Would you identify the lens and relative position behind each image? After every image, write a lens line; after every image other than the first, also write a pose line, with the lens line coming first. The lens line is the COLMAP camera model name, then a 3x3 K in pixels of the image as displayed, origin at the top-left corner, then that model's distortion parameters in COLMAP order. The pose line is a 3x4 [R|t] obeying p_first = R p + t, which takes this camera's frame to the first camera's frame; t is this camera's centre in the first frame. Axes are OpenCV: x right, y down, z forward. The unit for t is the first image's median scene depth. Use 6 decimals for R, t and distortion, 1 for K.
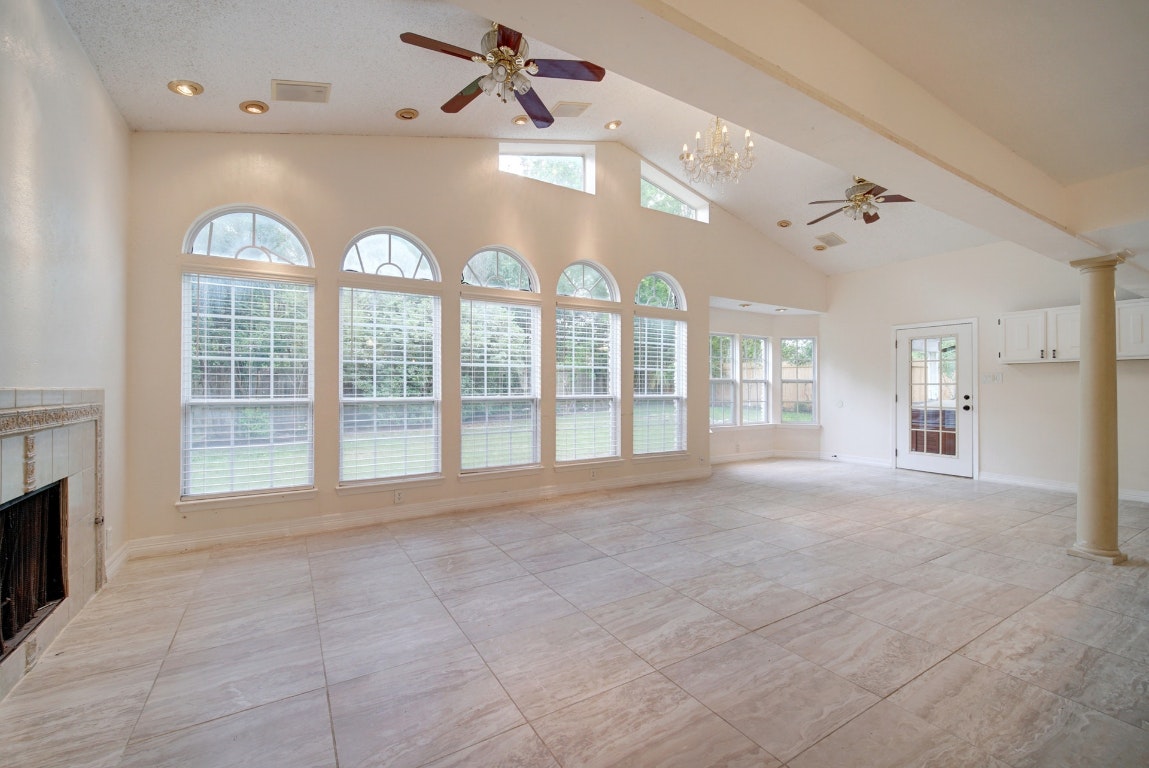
lens RADIAL K [[479.8, 0, 574.5], [0, 479.8, 384.0], [0, 0, 1]] dist [-0.001442, -0.000117]
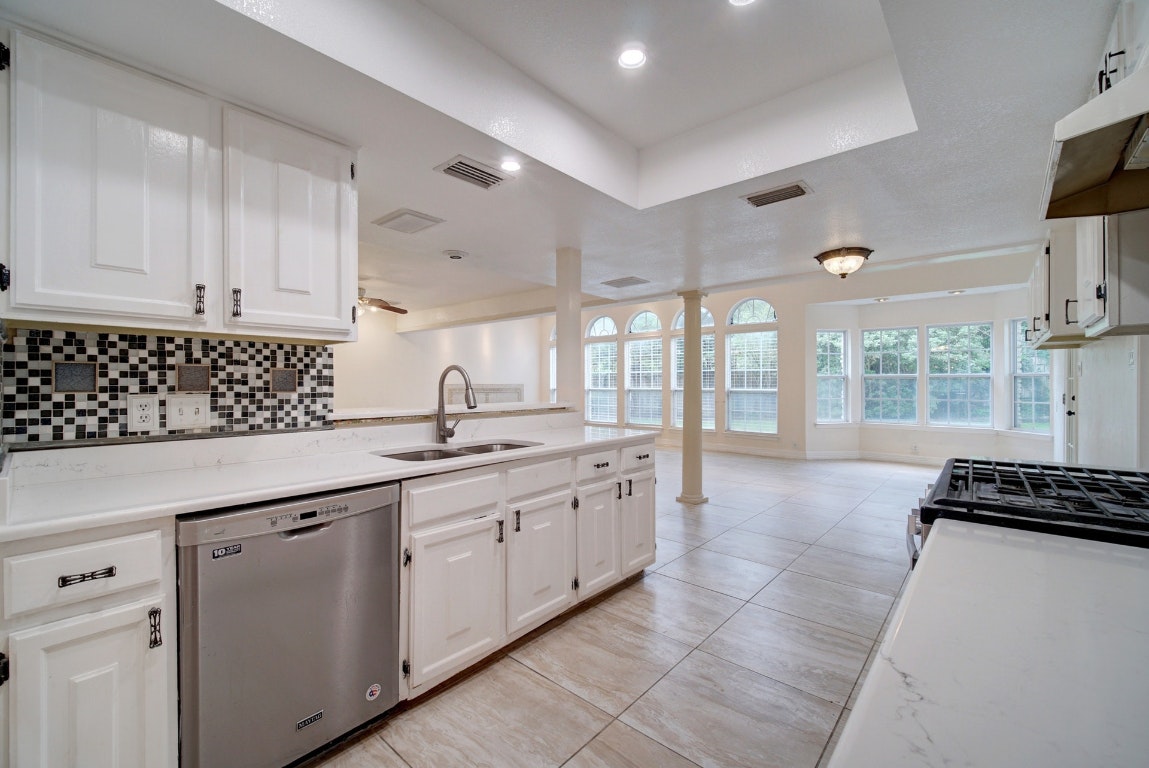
lens RADIAL K [[479.8, 0, 574.5], [0, 479.8, 384.0], [0, 0, 1]] dist [-0.001442, -0.000117]
pose [[0.299604, -0.001532, -0.954062, 1.796008], [0.004613, 0.999989, -0.000158, 0.007239], [0.954053, -0.004353, 0.299608, 0.178473]]
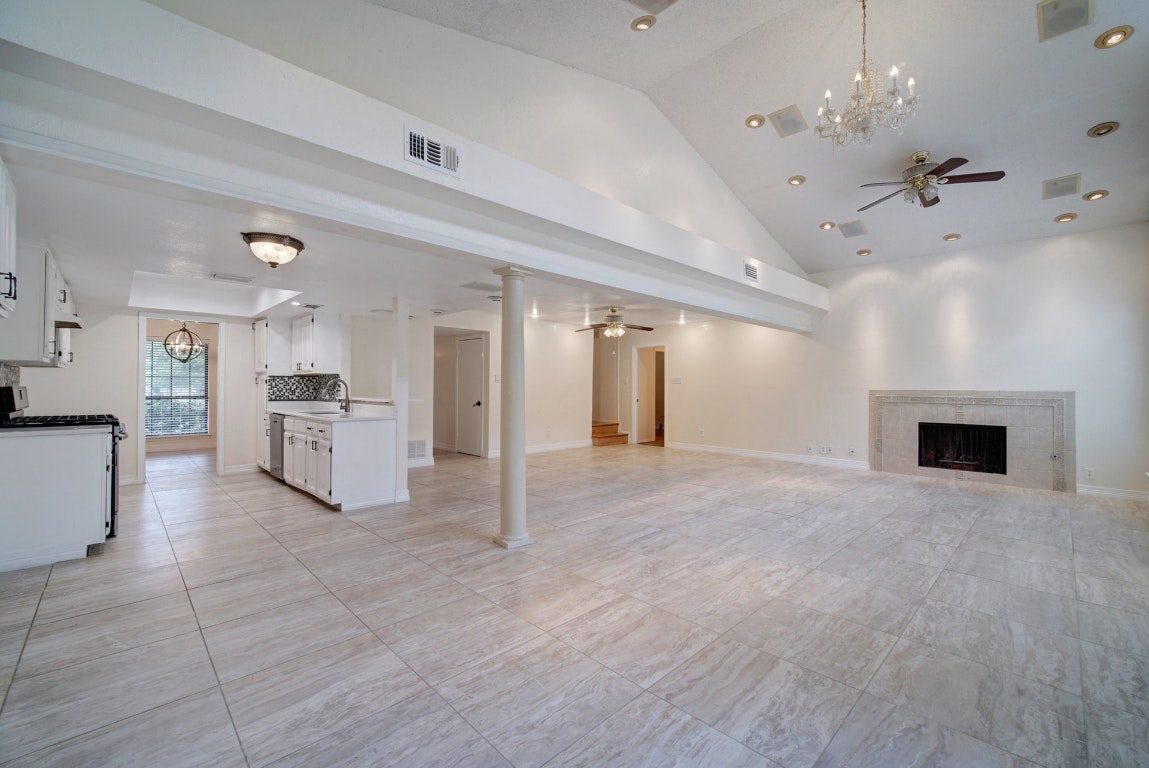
lens RADIAL K [[476.5, 0, 572.5], [0, 476.5, 381.4], [0, 0, 1]] dist [-0.002680, -0.000174]
pose [[-0.975158, -0.009085, -0.221324, 0.914601], [-0.005482, 0.999842, -0.016887, 0.010311], [0.221443, -0.015255, -0.975054, 1.590228]]
